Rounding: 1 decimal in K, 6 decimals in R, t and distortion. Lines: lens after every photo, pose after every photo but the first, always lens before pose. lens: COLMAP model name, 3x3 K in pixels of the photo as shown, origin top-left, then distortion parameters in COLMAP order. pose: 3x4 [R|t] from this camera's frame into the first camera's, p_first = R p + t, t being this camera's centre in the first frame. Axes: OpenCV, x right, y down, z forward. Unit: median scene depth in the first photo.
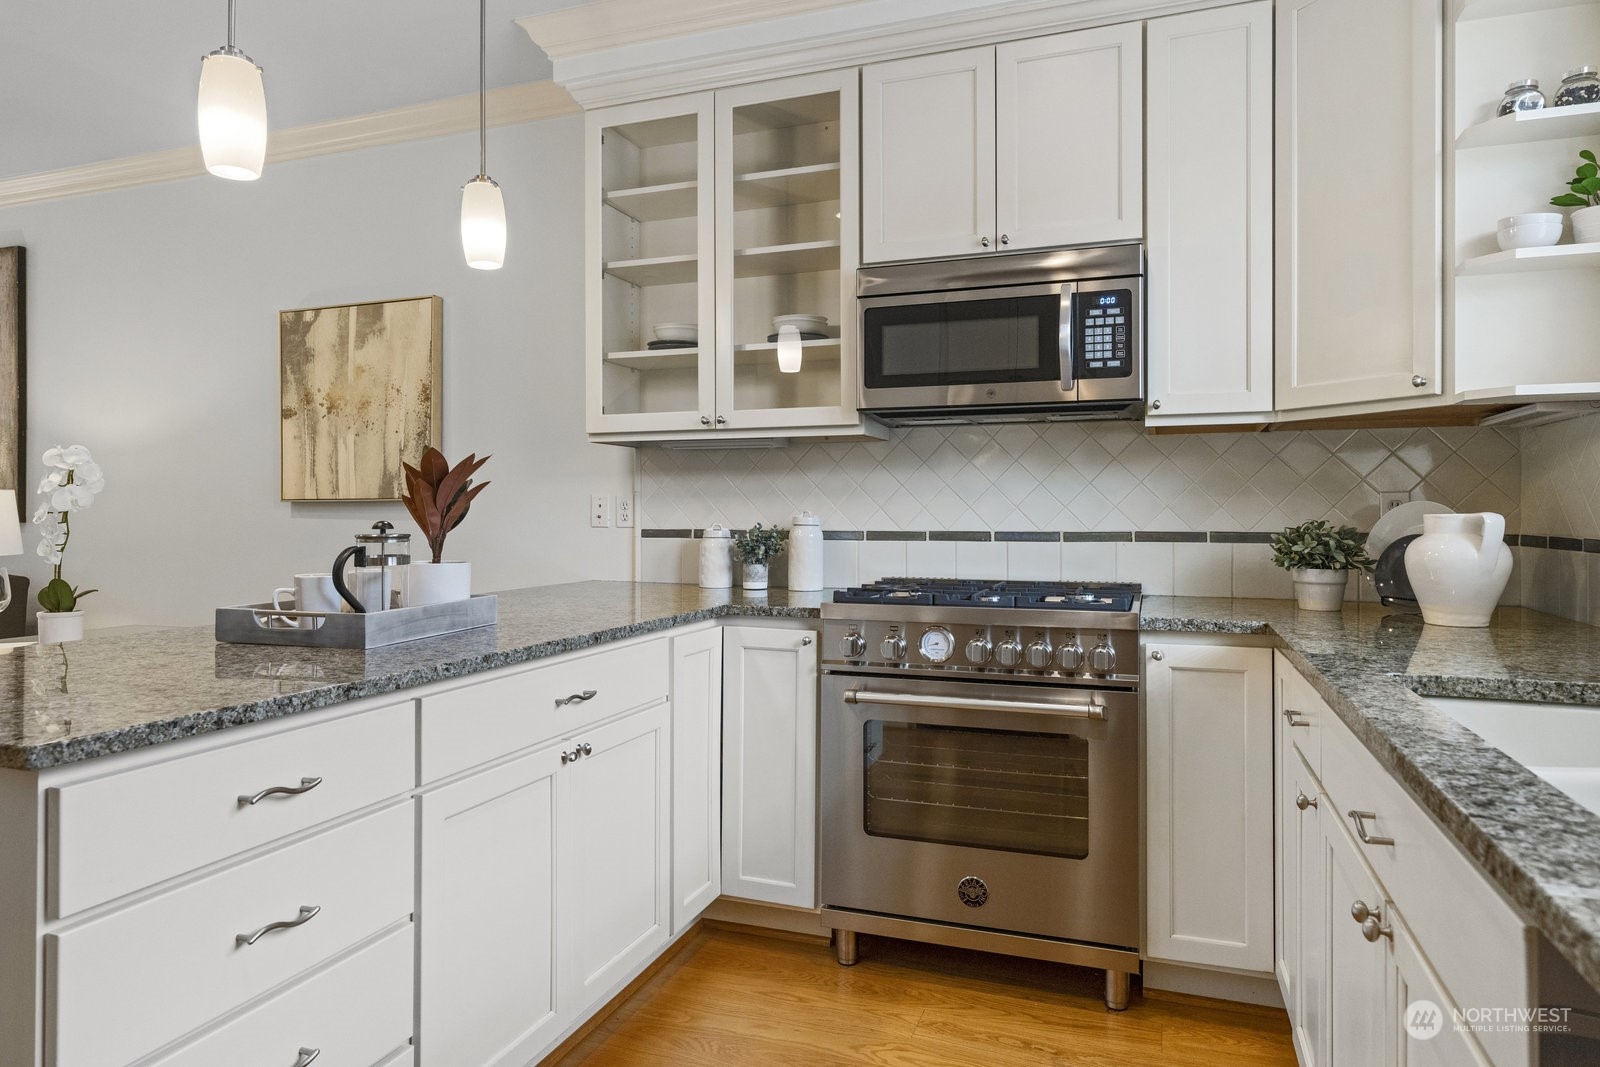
lens RADIAL K [[969.0, 0, 808.8], [0, 969.0, 510.2], [0, 0, 1]] dist [-0.000074, 0.001320]
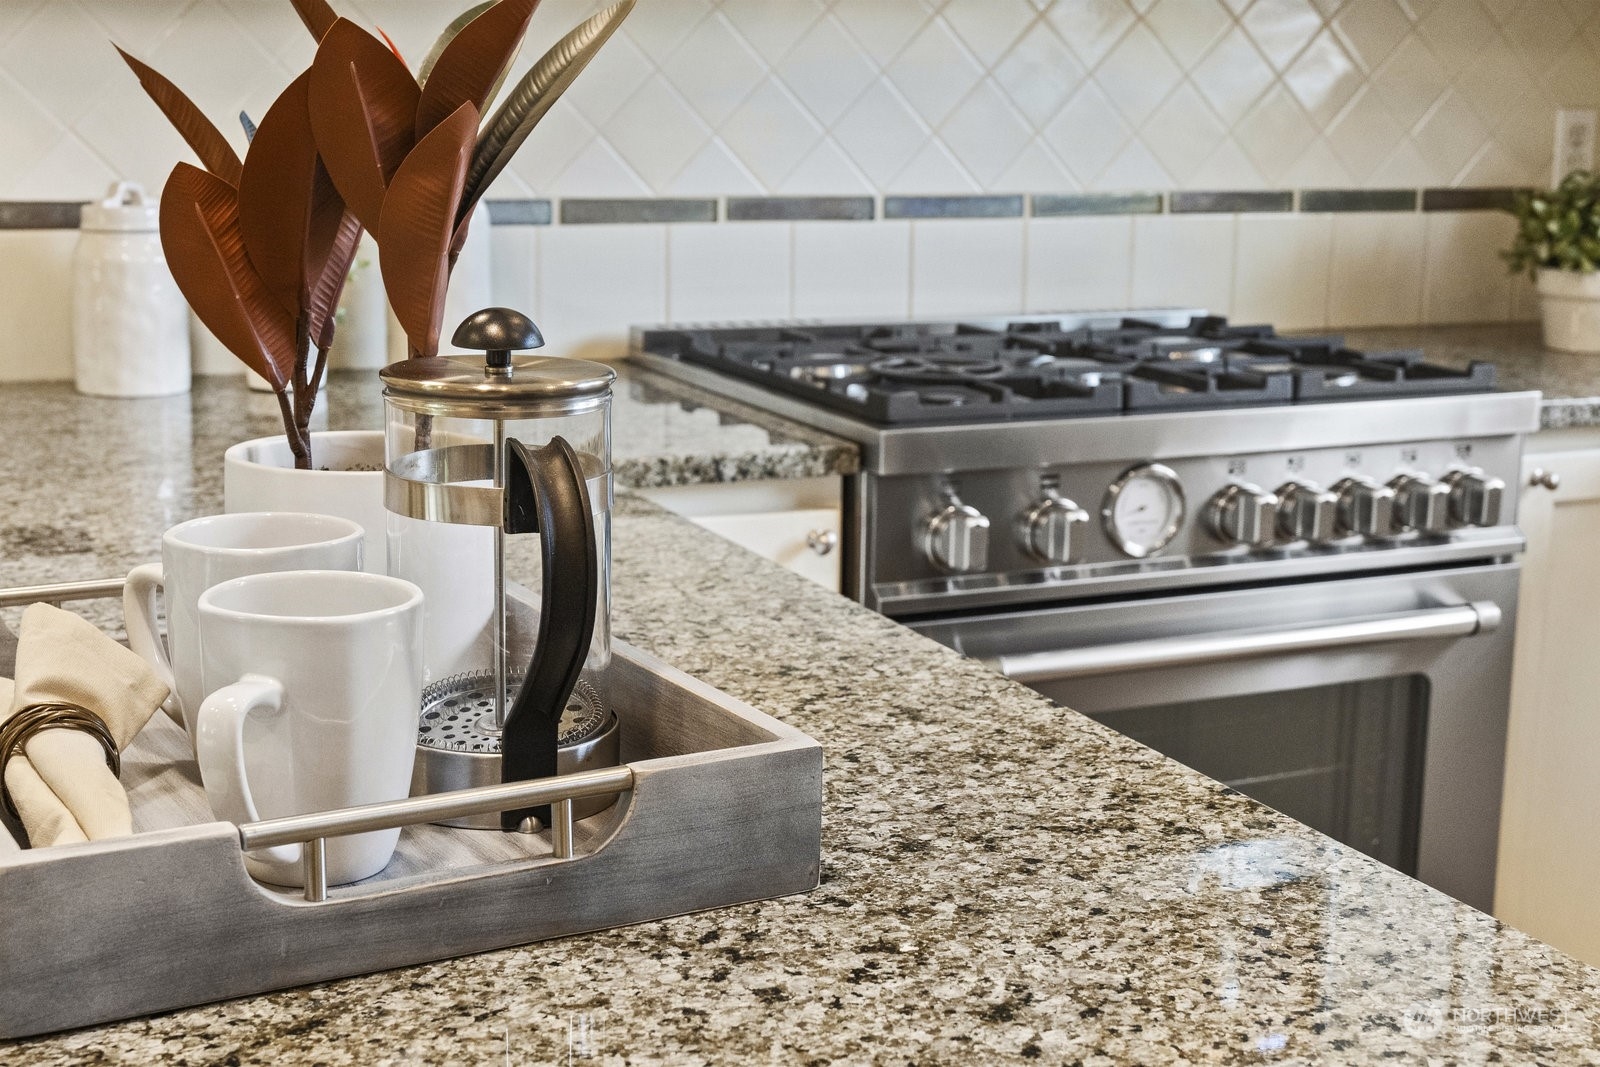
lens RADIAL K [[2211.3, 0, 806.2], [0, 2211.3, 527.3], [0, 0, 1]] dist [0.021402, 0.000000]
pose [[0.720619, -0.127468, 0.681513, -0.396944], [-0.018665, 0.979032, 0.202851, -0.023775], [-0.693080, -0.158899, 0.703129, 0.316245]]
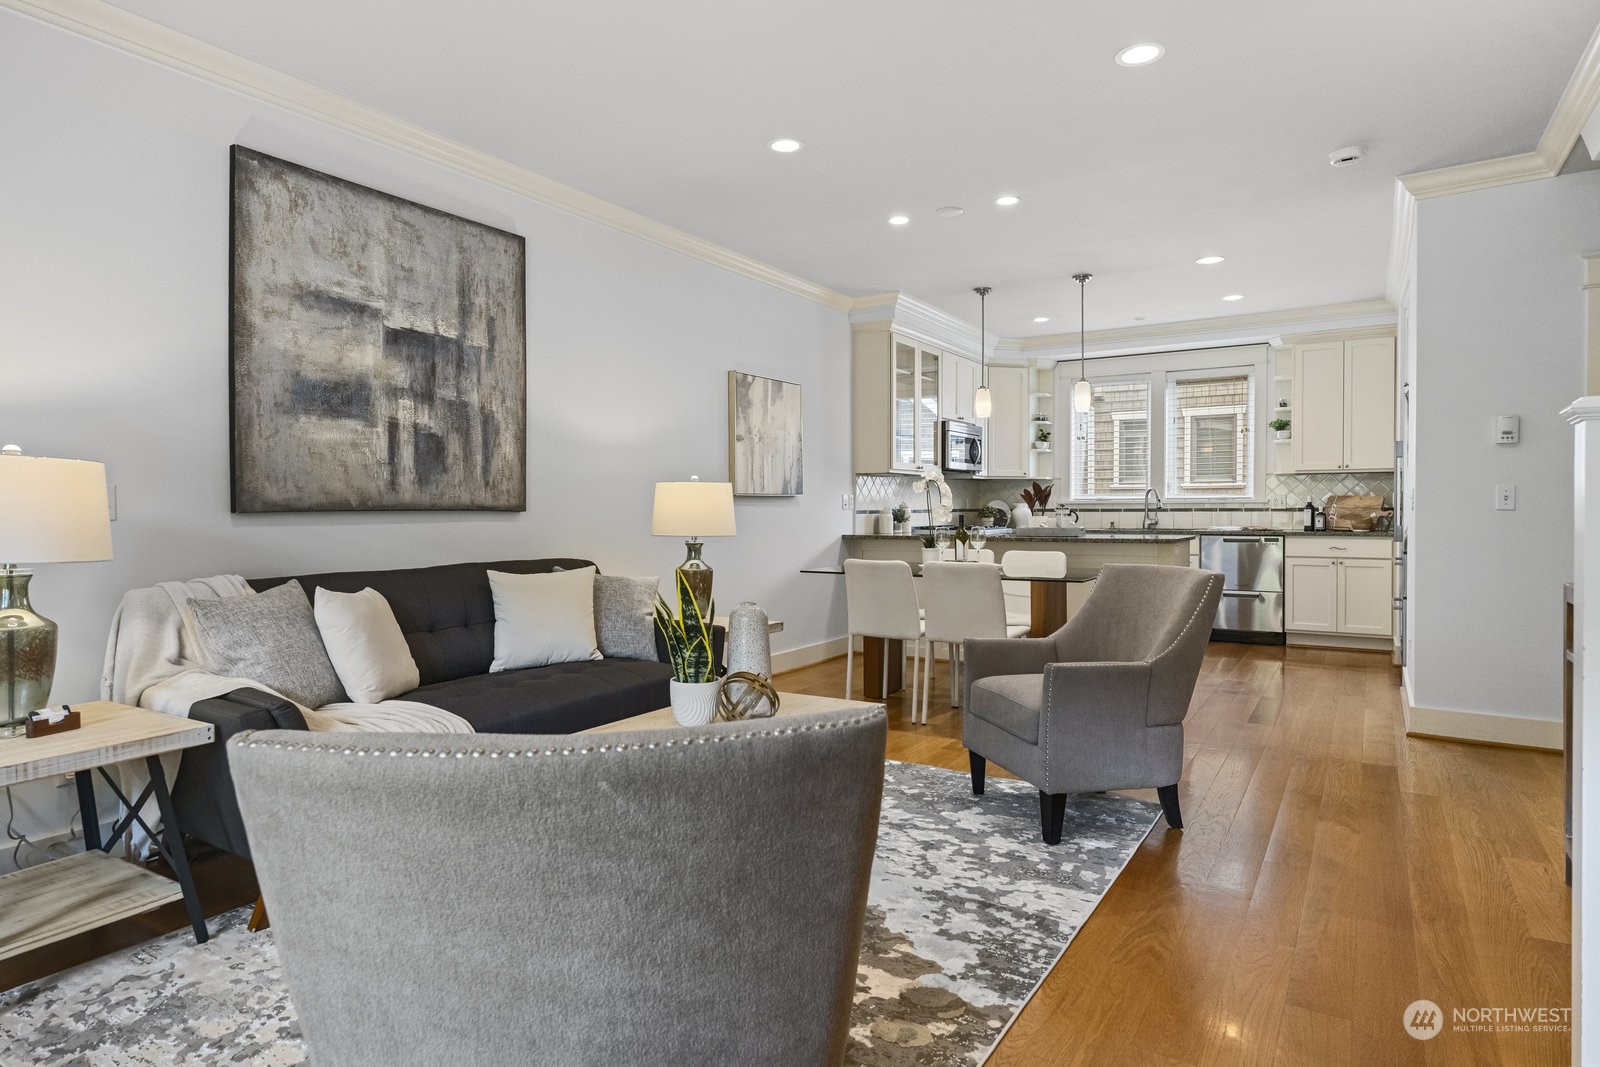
lens RADIAL K [[906.8, 0, 798.1], [0, 906.8, 521.0], [0, 0, 1]] dist [-0.000201, 0.003028]
pose [[0.214877, -0.016220, 0.976506, -2.174381], [0.000194, 0.999863, 0.016565, 0.009441], [-0.976641, -0.003370, 0.214851, 0.668089]]
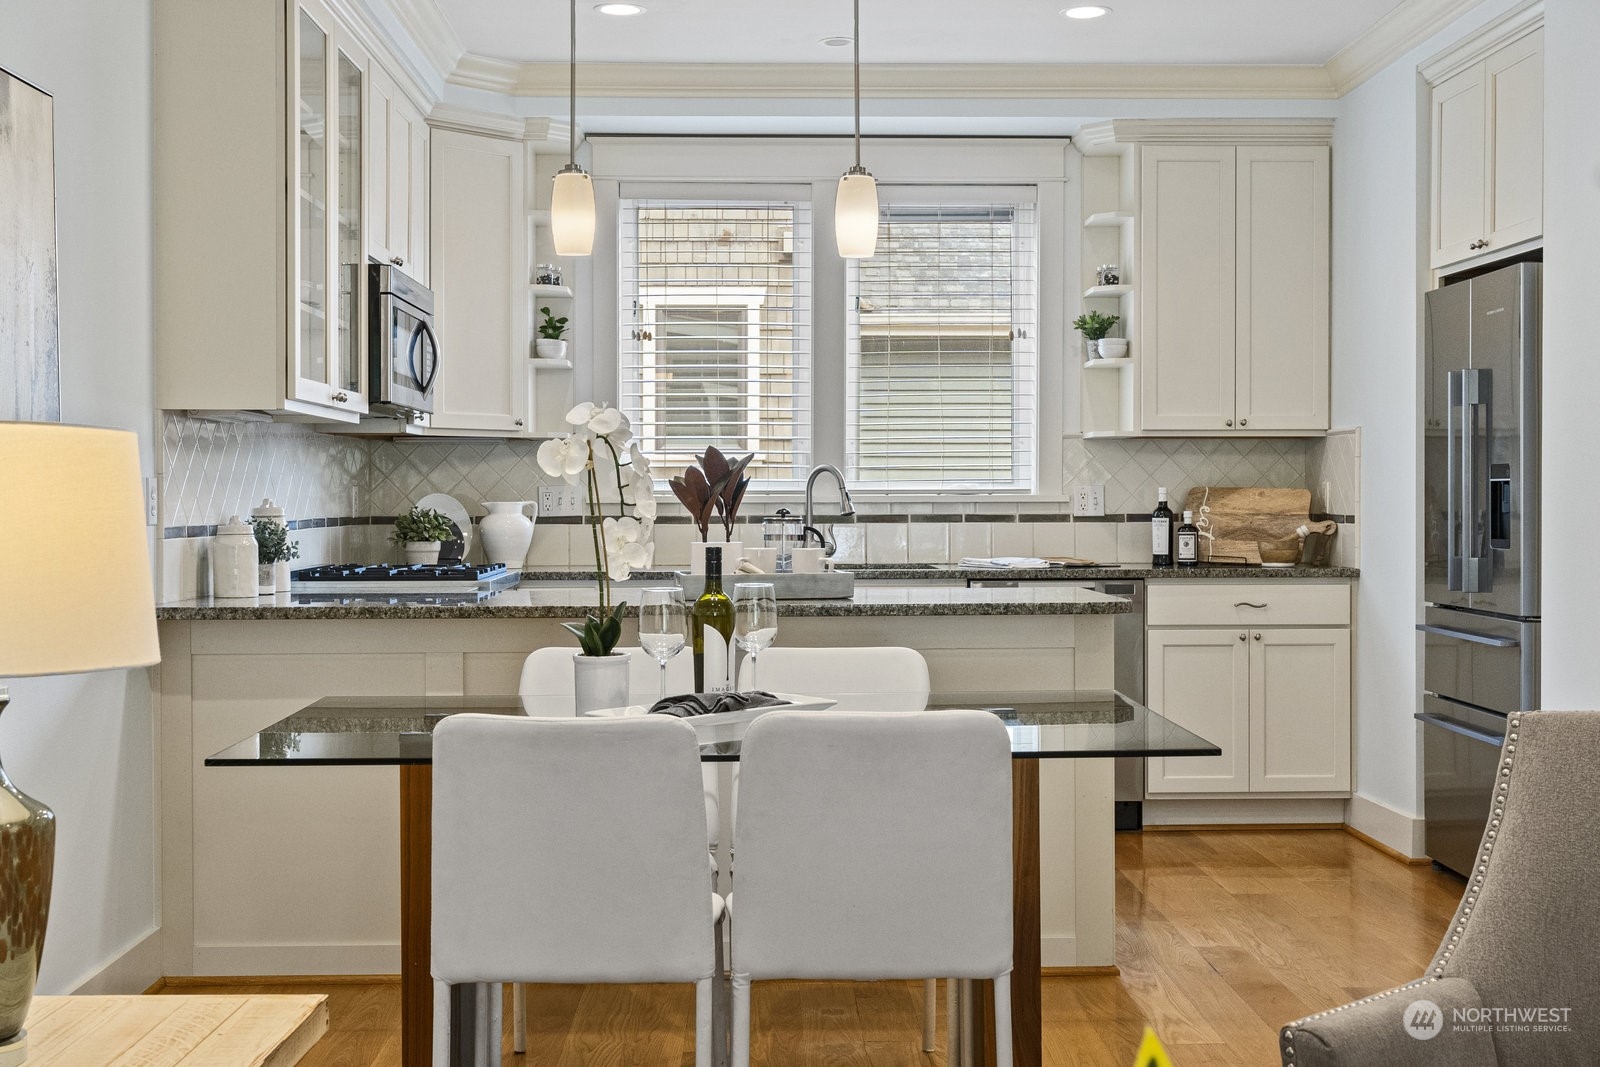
lens RADIAL K [[1989.3, 0, 802.3], [0, 1989.3, 537.9], [0, 0, 1]] dist [0.001427, 0.000000]
pose [[-0.363442, -0.018812, 0.931427, -1.632088], [-0.001736, 0.999808, 0.019516, -0.001270], [-0.931615, 0.005476, -0.363405, 1.066143]]
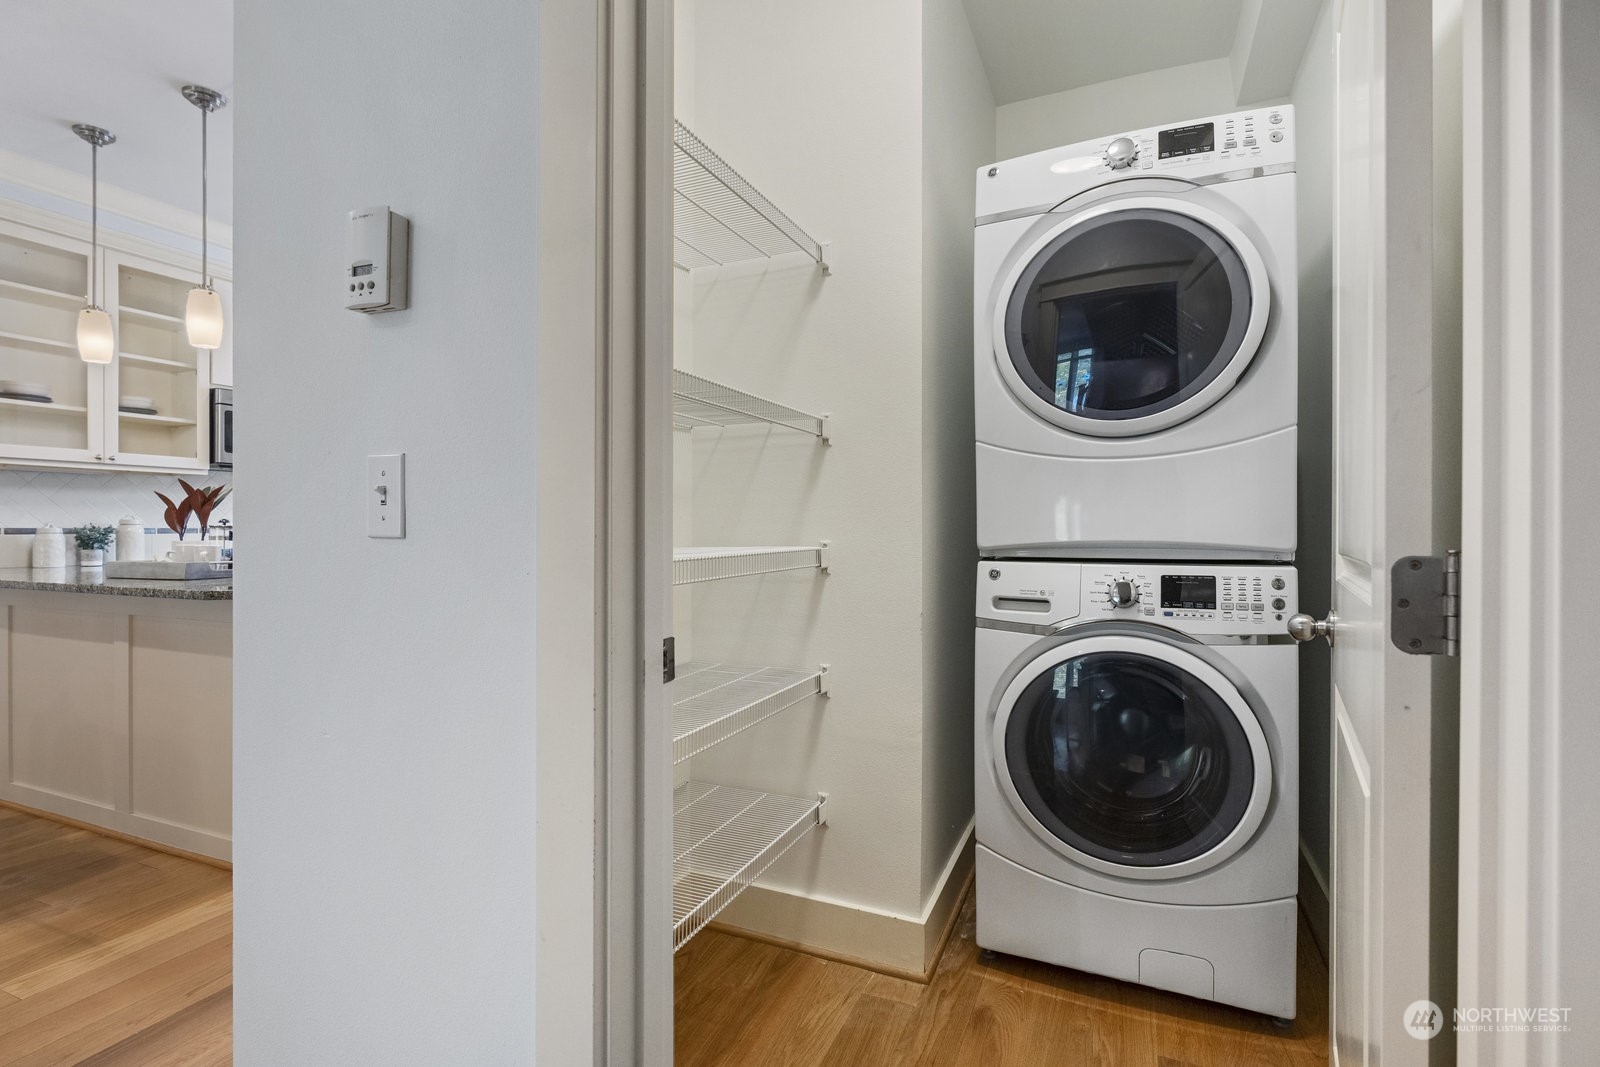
lens RADIAL K [[782.6, 0, 803.9], [0, 782.6, 533.9], [0, 0, 1]] dist [-0.011596, 0.007738]
pose [[0.075339, -0.005552, 0.997143, -1.075853], [-0.007749, 0.999951, 0.006154, 0.012072], [-0.997128, -0.008191, 0.075292, -0.191879]]
